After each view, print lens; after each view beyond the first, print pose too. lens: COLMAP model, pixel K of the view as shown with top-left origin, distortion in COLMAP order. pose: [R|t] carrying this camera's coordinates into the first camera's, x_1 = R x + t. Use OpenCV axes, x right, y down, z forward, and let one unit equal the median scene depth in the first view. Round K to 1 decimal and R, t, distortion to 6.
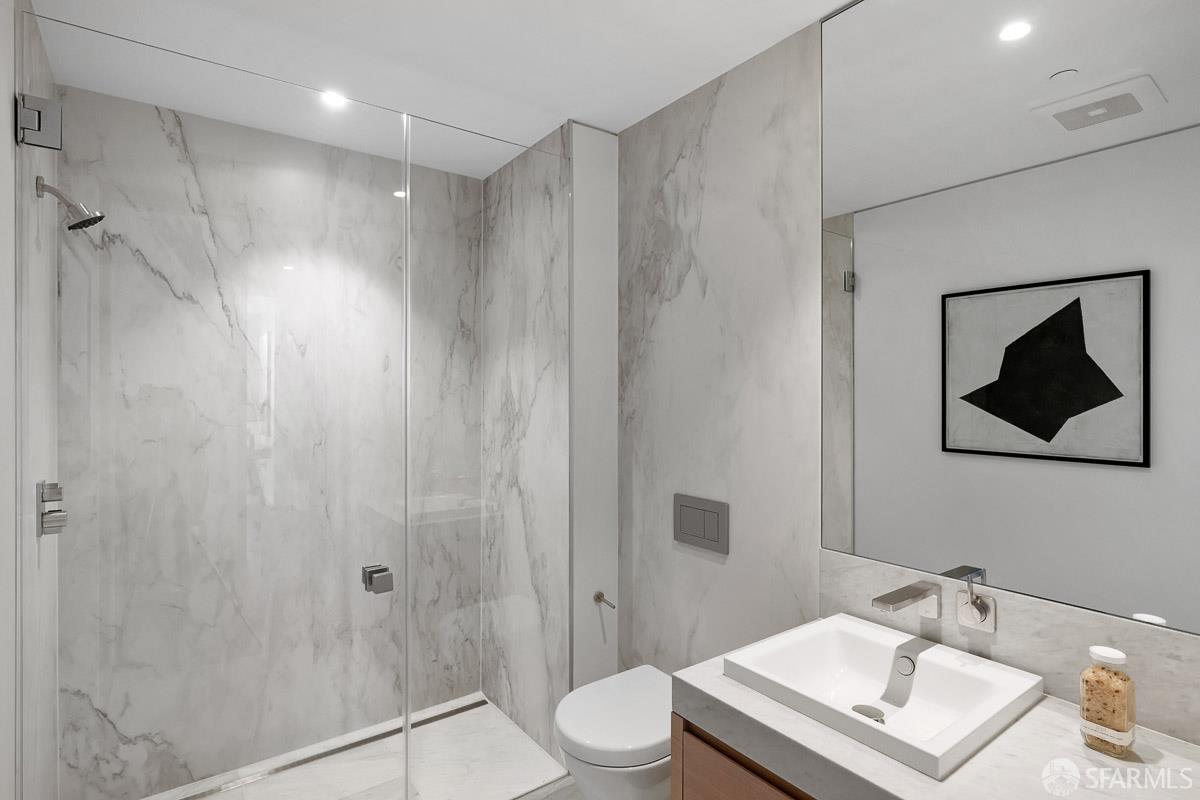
lens RADIAL K [[599.1, 0, 602.3], [0, 599.1, 395.3], [0, 0, 1]] dist [0.000775, 0.000025]
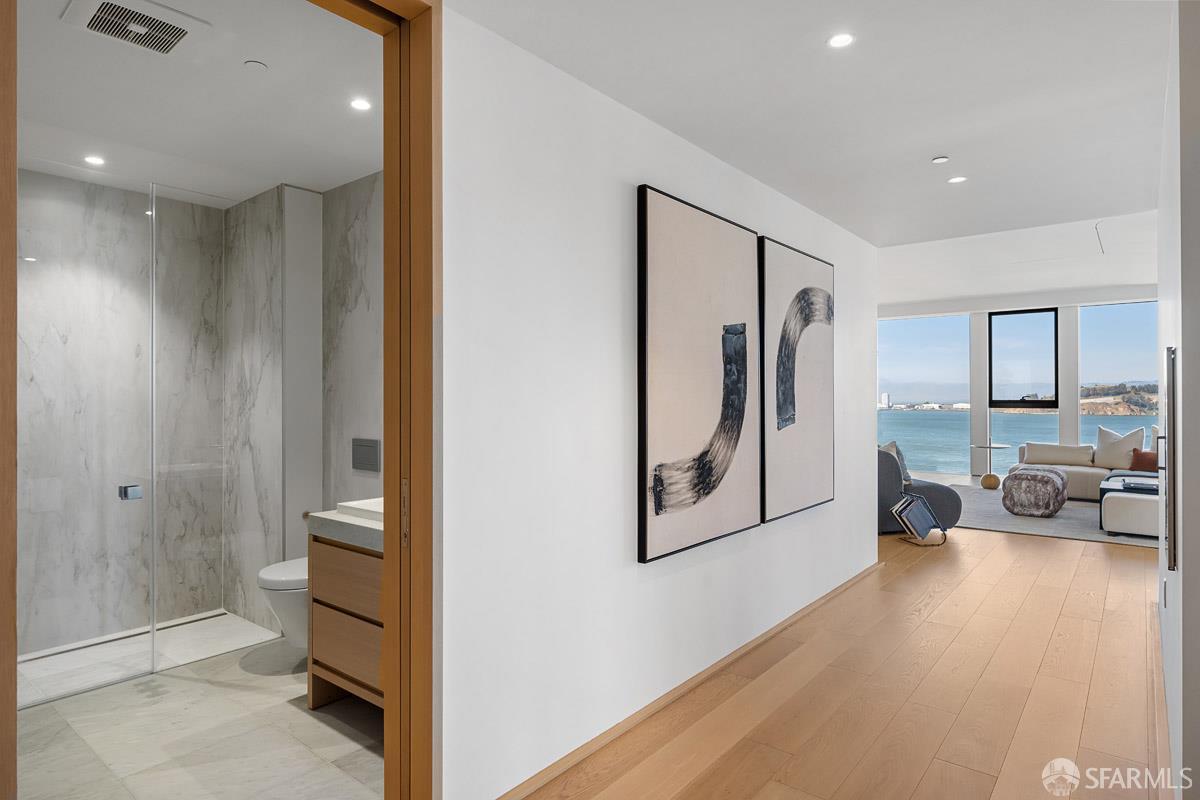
lens RADIAL K [[658.8, 0, 593.8], [0, 658.8, 396.4], [0, 0, 1]] dist [-0.002556, 0.000631]
pose [[0.967886, -0.001722, 0.251383, 0.240040], [0.002379, 0.999995, -0.002308, 0.051096], [-0.251378, 0.002832, 0.967885, -0.636583]]
